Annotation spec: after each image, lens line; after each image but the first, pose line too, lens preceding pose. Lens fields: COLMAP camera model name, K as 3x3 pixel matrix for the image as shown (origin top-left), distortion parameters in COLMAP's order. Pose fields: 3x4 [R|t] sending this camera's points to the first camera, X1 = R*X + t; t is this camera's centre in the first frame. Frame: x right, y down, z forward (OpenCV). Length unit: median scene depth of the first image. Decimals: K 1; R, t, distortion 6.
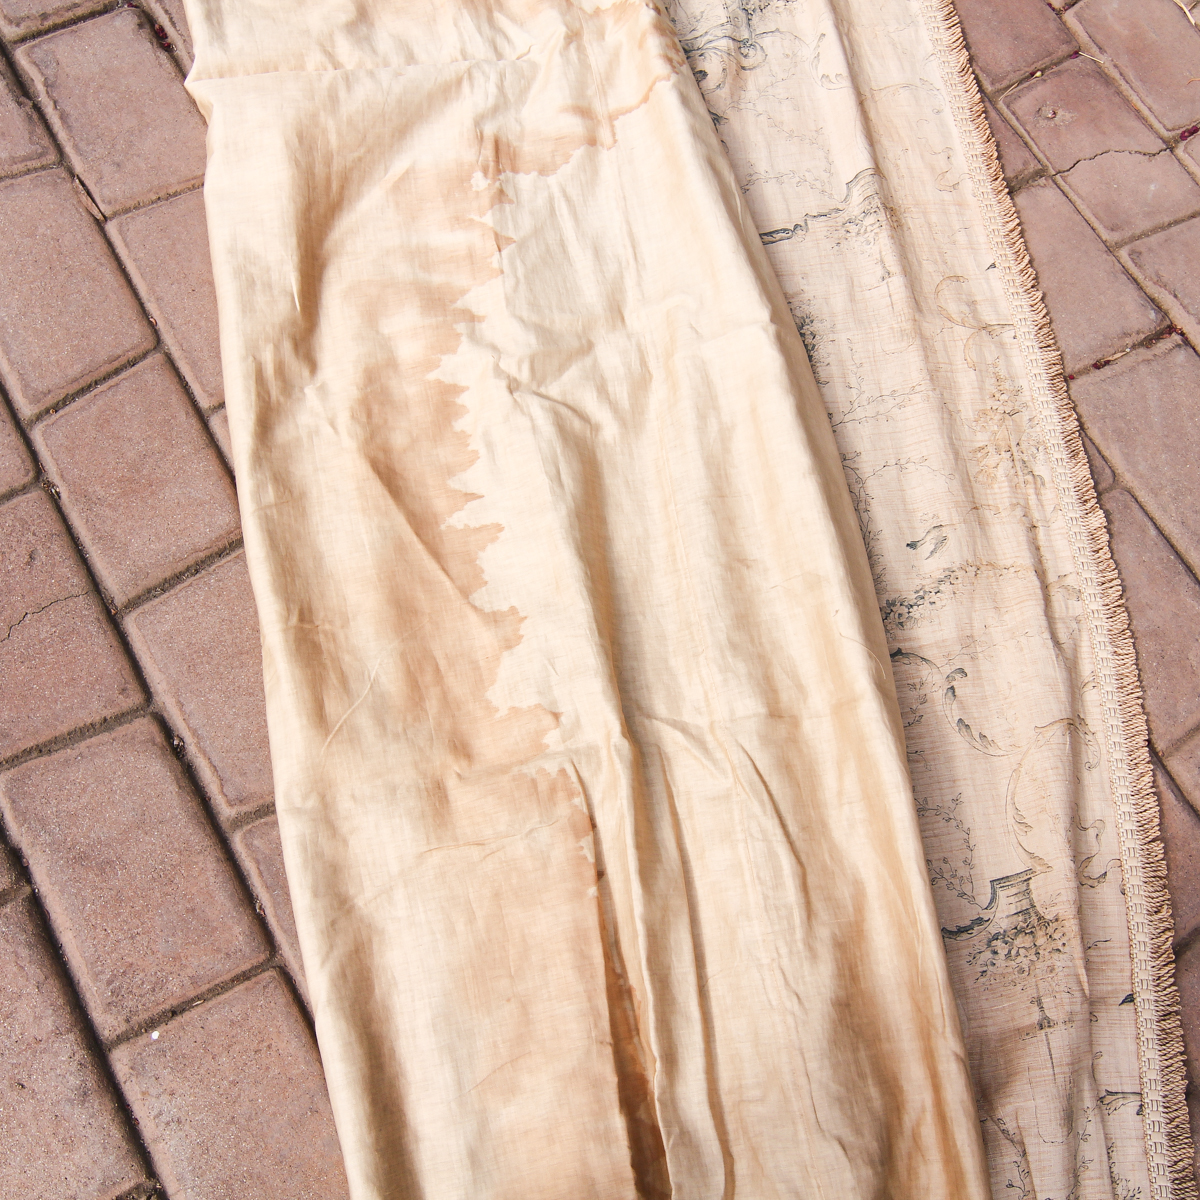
lens RADIAL K [[1268.9, 0, 600.0], [0, 1268.9, 600.0], [0, 0, 1]] dist [0.012234, -0.033391]
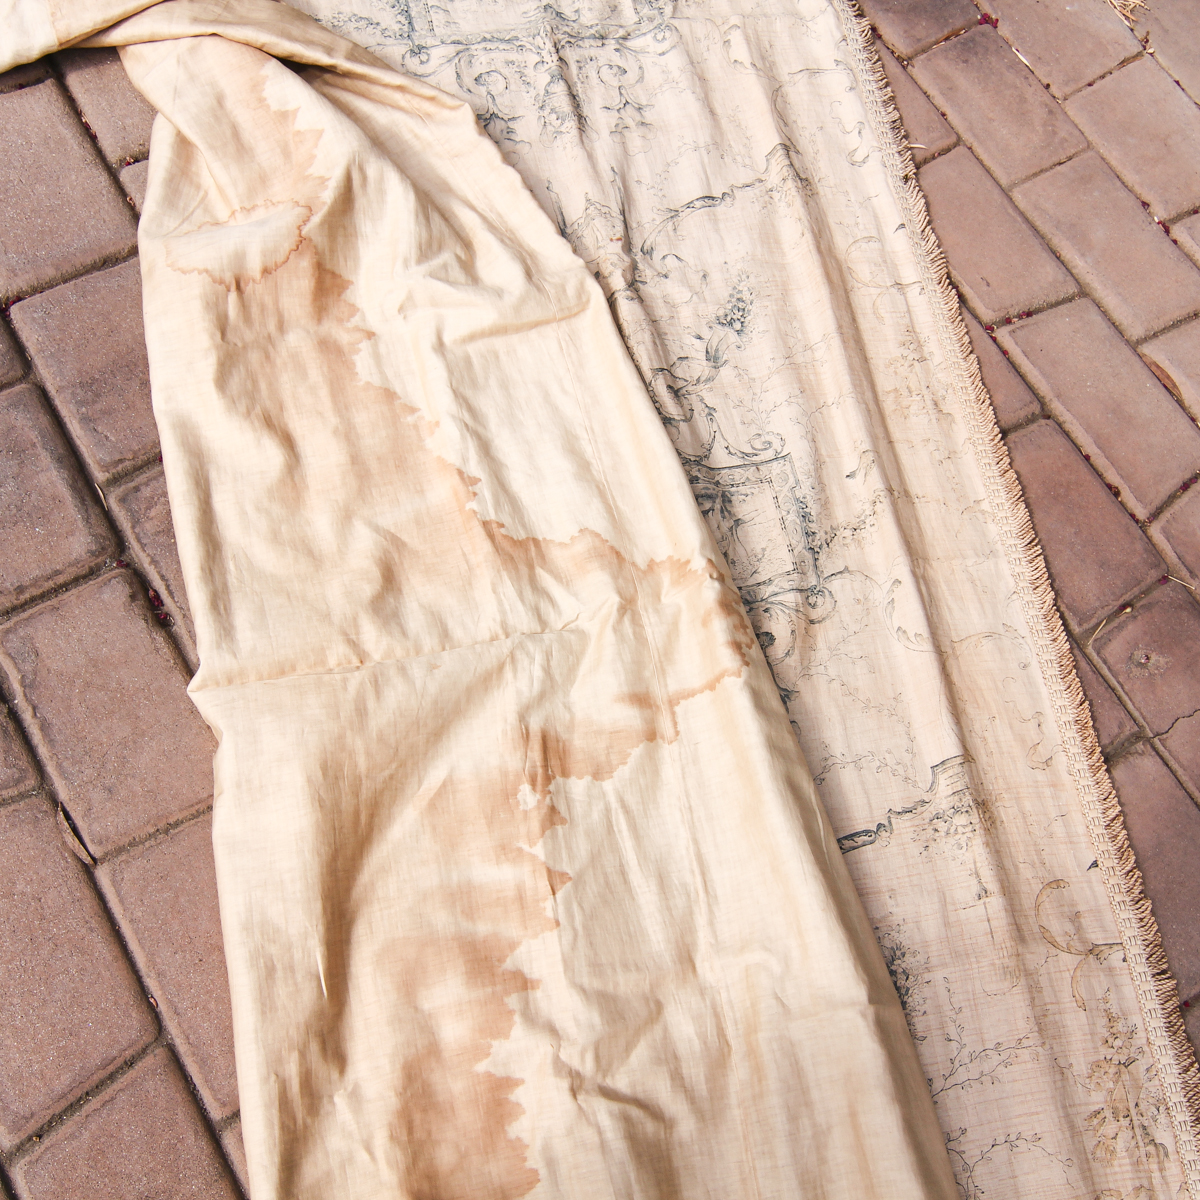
lens RADIAL K [[1268.9, 0, 600.0], [0, 1268.9, 600.0], [0, 0, 1]] dist [0.012234, -0.033391]
pose [[0.998851, -0.003038, 0.047818, -0.086621], [0.004102, 0.999746, -0.022165, -0.448340], [-0.047738, 0.022335, 0.998610, 0.117707]]
